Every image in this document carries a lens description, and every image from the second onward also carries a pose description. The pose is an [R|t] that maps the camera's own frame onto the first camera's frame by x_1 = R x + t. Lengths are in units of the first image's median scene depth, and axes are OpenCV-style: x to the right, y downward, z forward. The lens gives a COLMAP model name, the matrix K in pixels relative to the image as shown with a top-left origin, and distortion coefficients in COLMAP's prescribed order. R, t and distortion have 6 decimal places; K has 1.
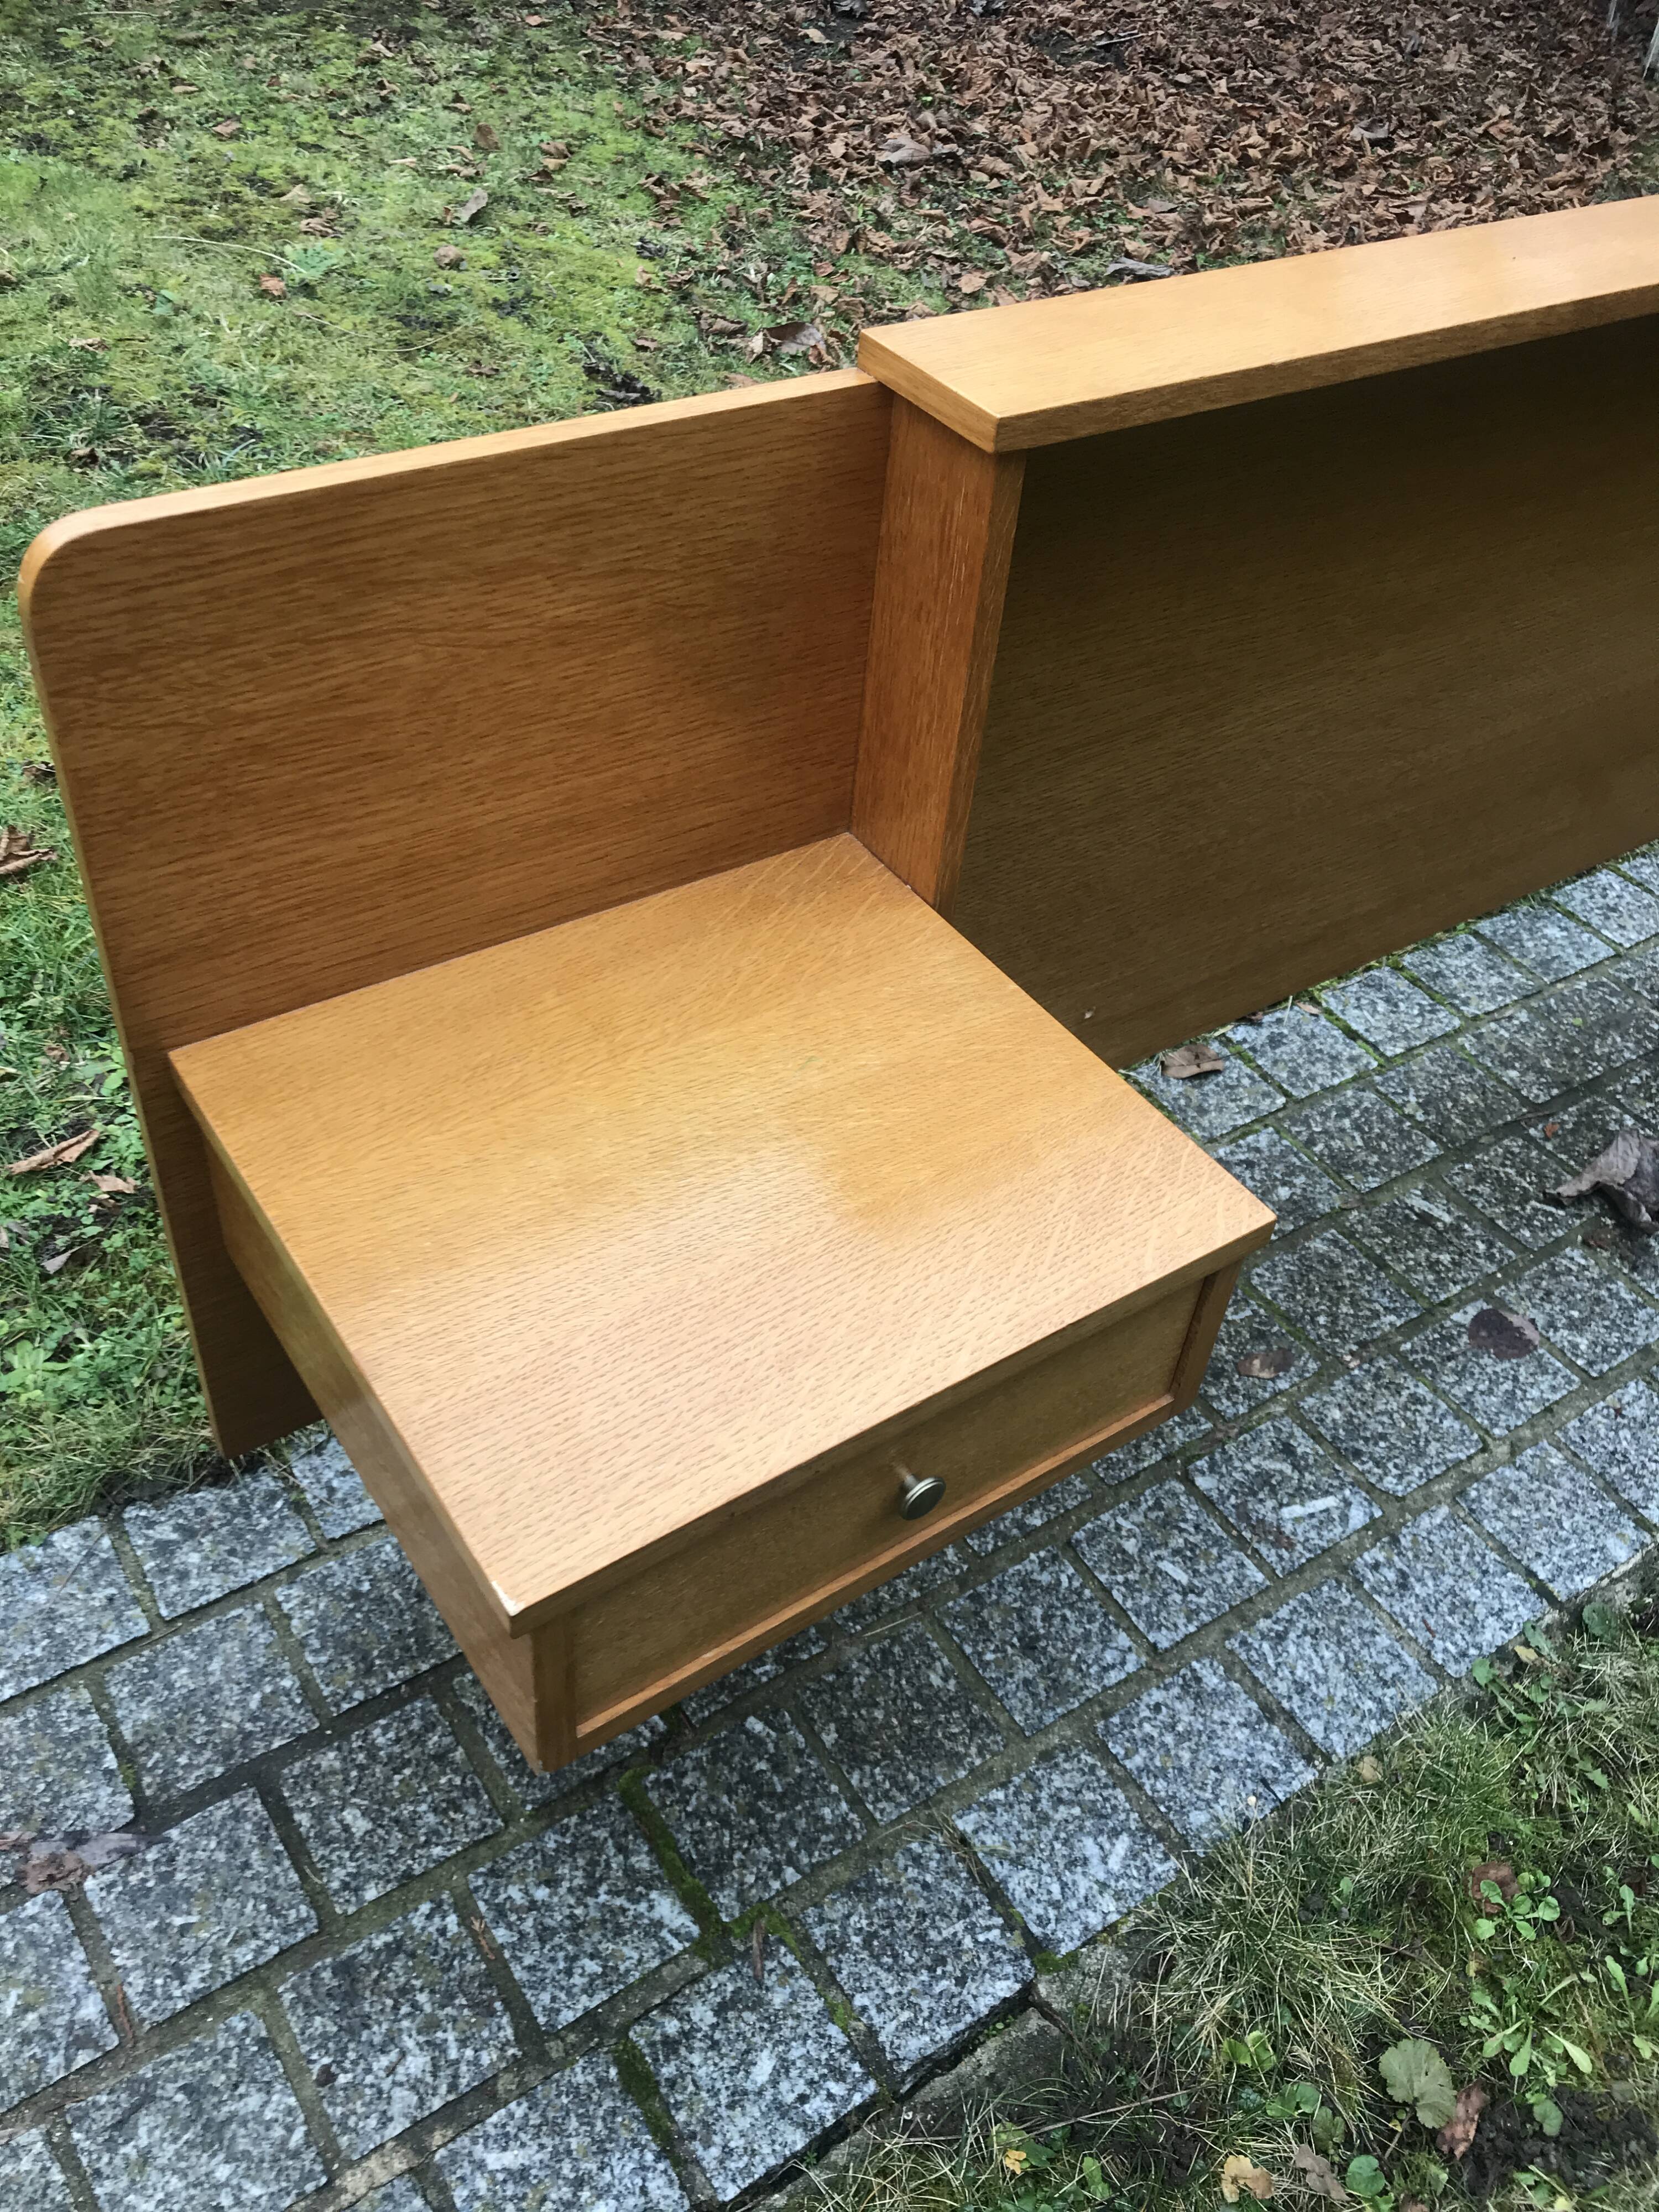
lens RADIAL K [[1827.2, 0, 831.6], [0, 1827.2, 1103.2], [0, 0, 1]] dist [0.014654, 0.005810]
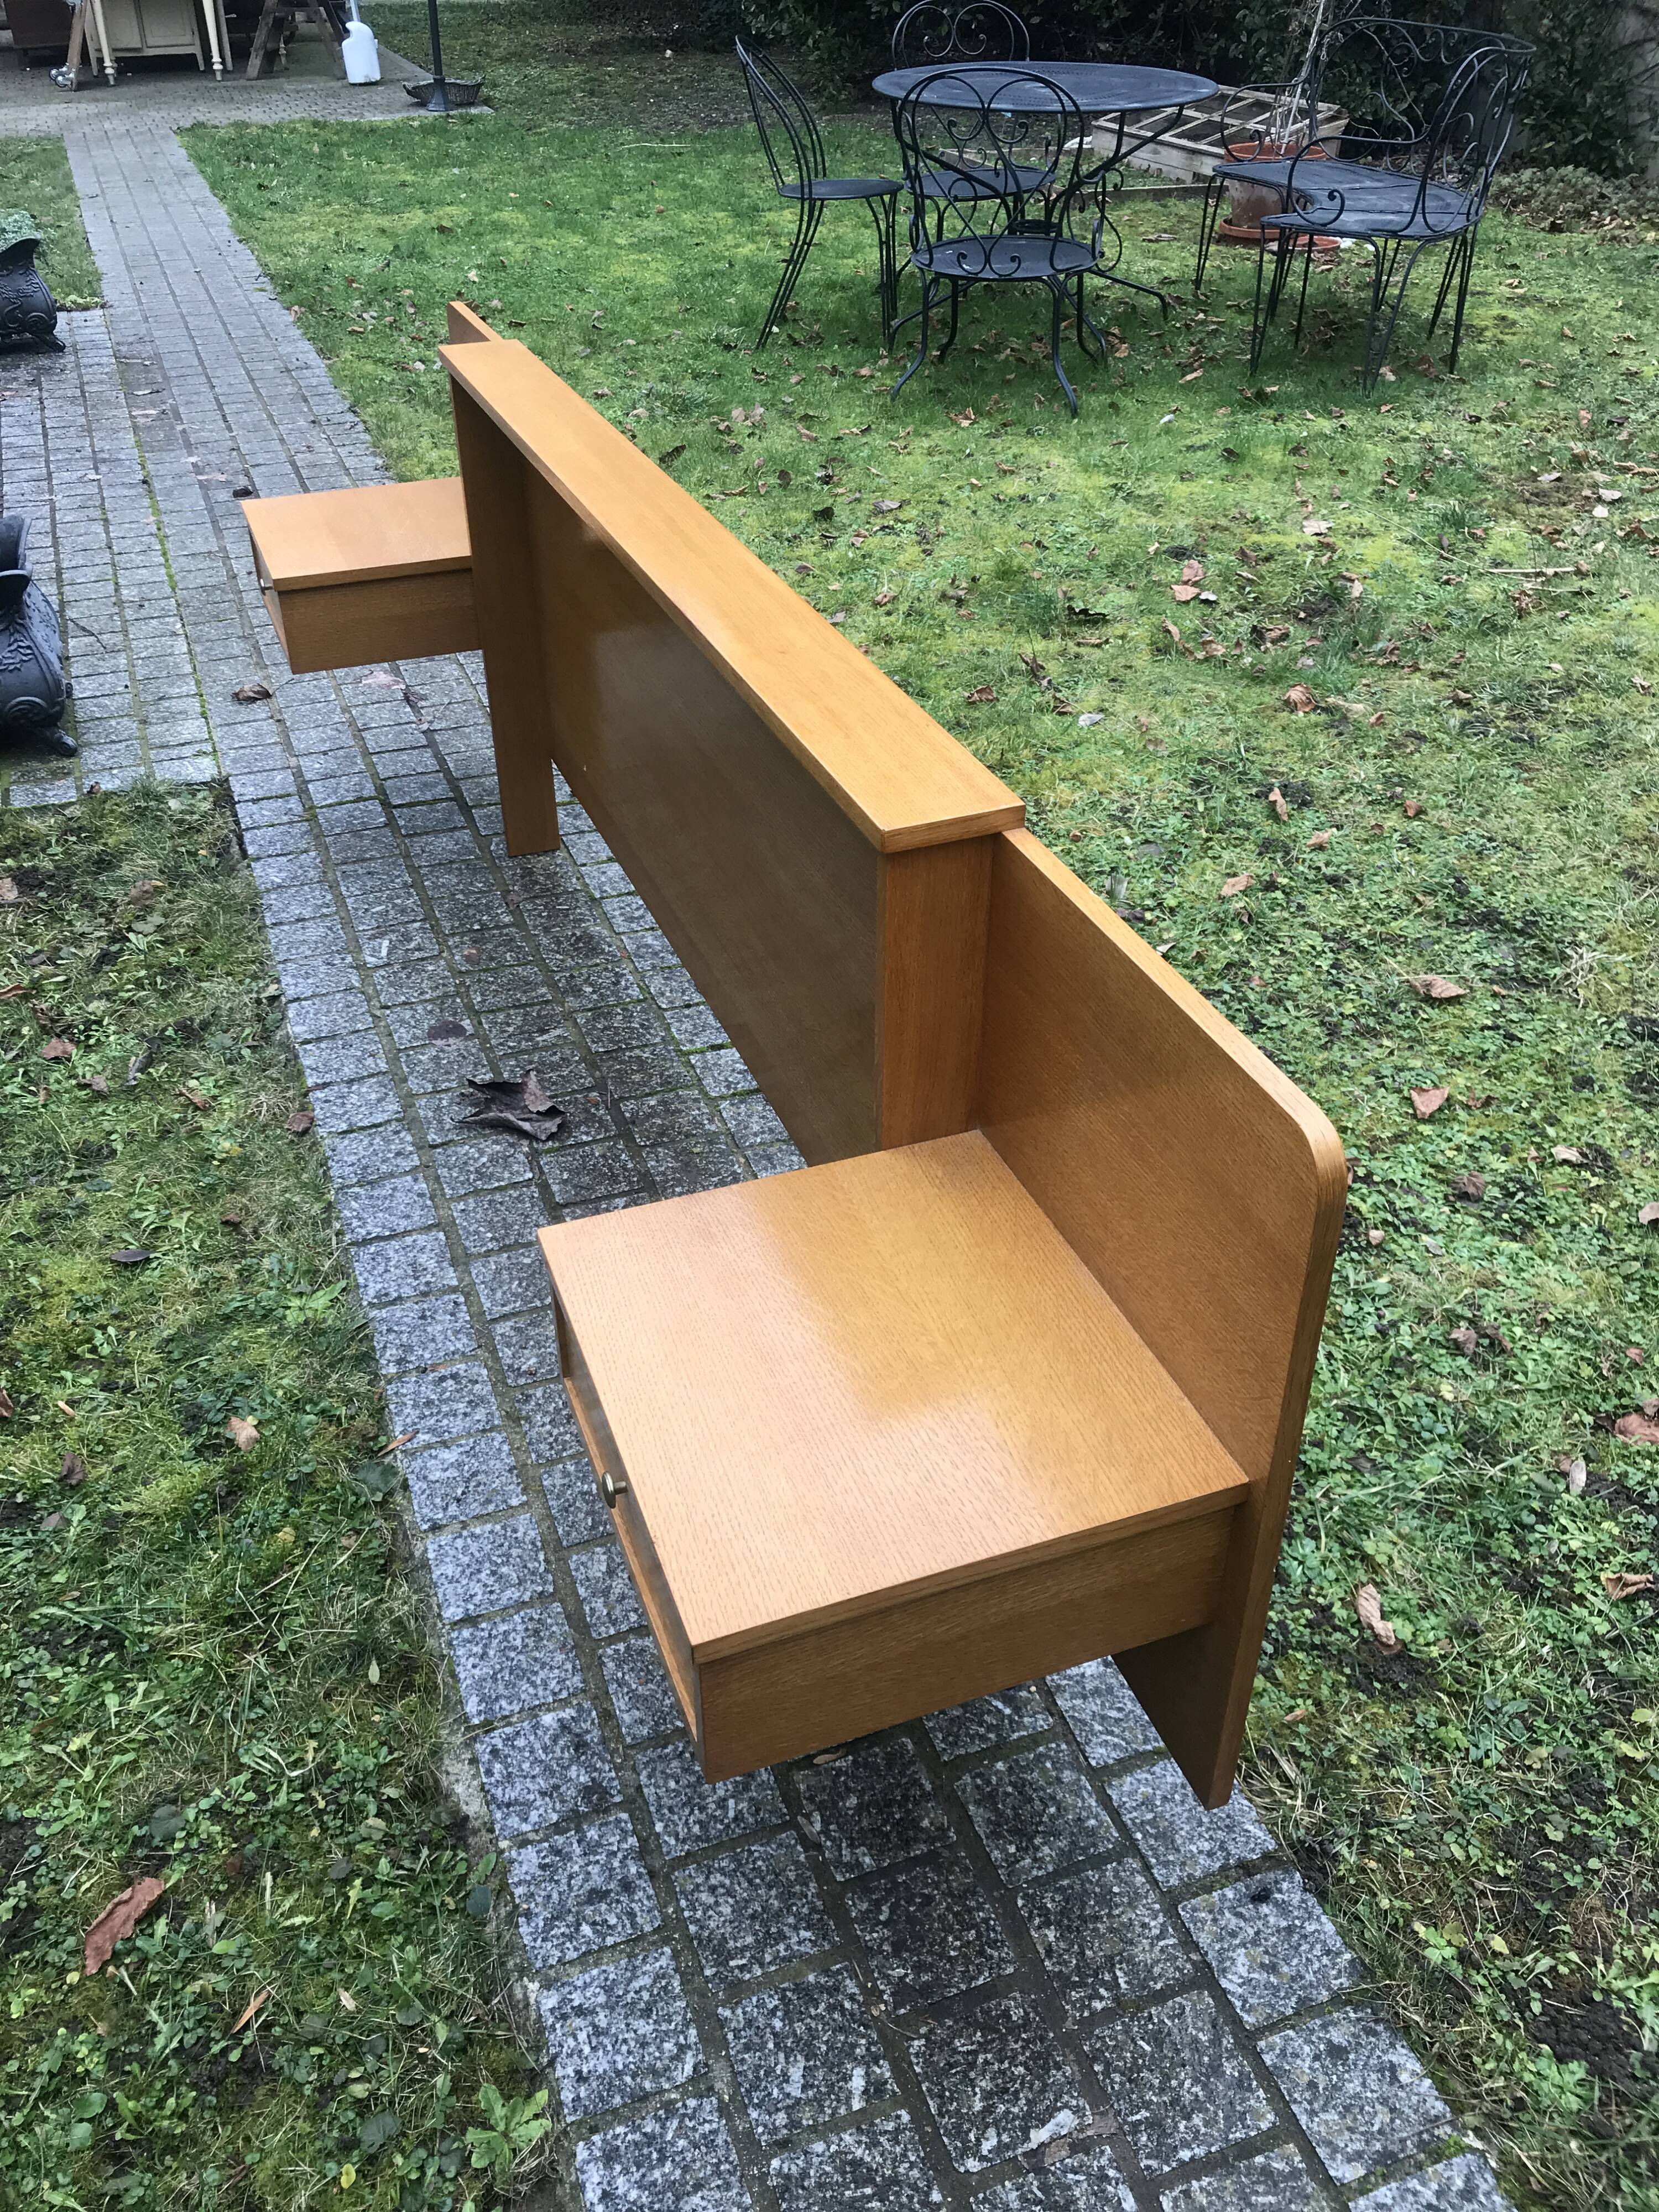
lens RADIAL K [[1831.6, 0, 843.3], [0, 1831.6, 1088.8], [0, 0, 1]] dist [-0.004019, 0.043995]
pose [[-0.226266, 0.473183, -0.851412, 2.027256], [-0.671796, 0.557125, 0.488162, -1.061146], [0.705333, 0.682429, 0.191824, 1.136306]]
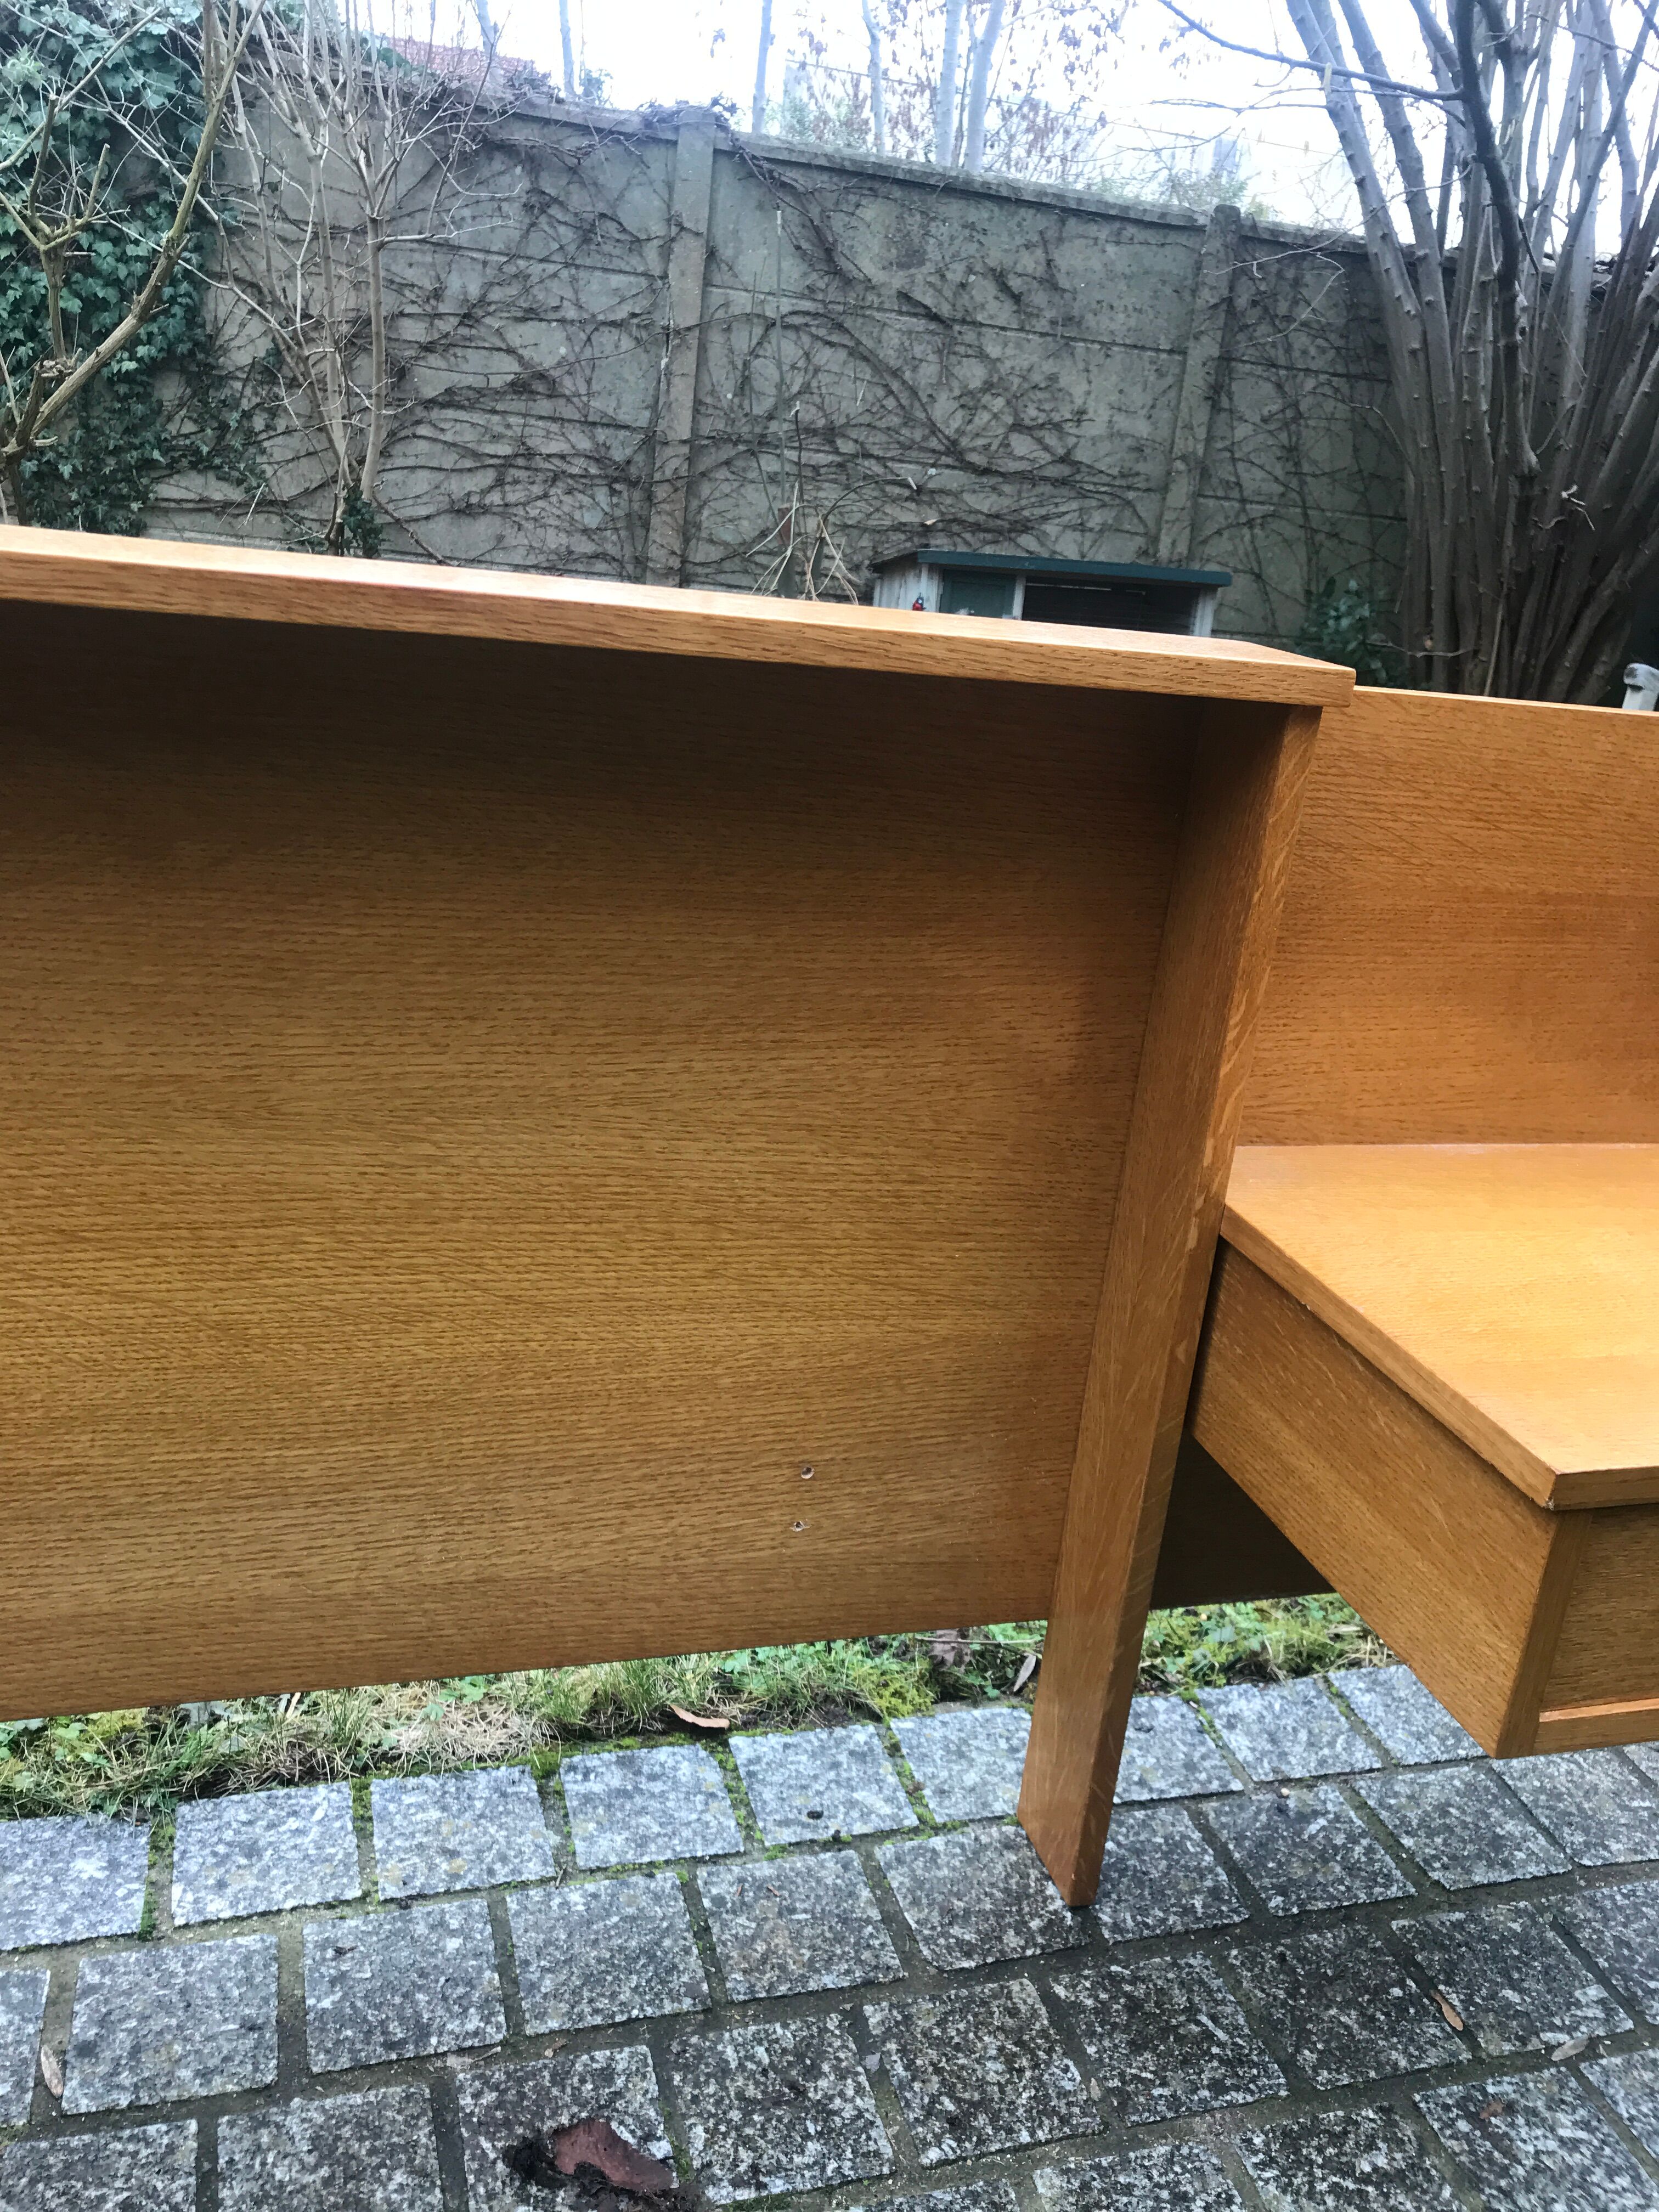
lens RADIAL K [[1831.6, 0, 843.3], [0, 1831.6, 1088.8], [0, 0, 1]] dist [-0.004019, 0.043995]
pose [[0.958182, 0.108502, -0.264793, 1.115533], [-0.212799, 0.888832, -0.405826, -0.190444], [0.191324, 0.445203, 0.874751, 0.656307]]
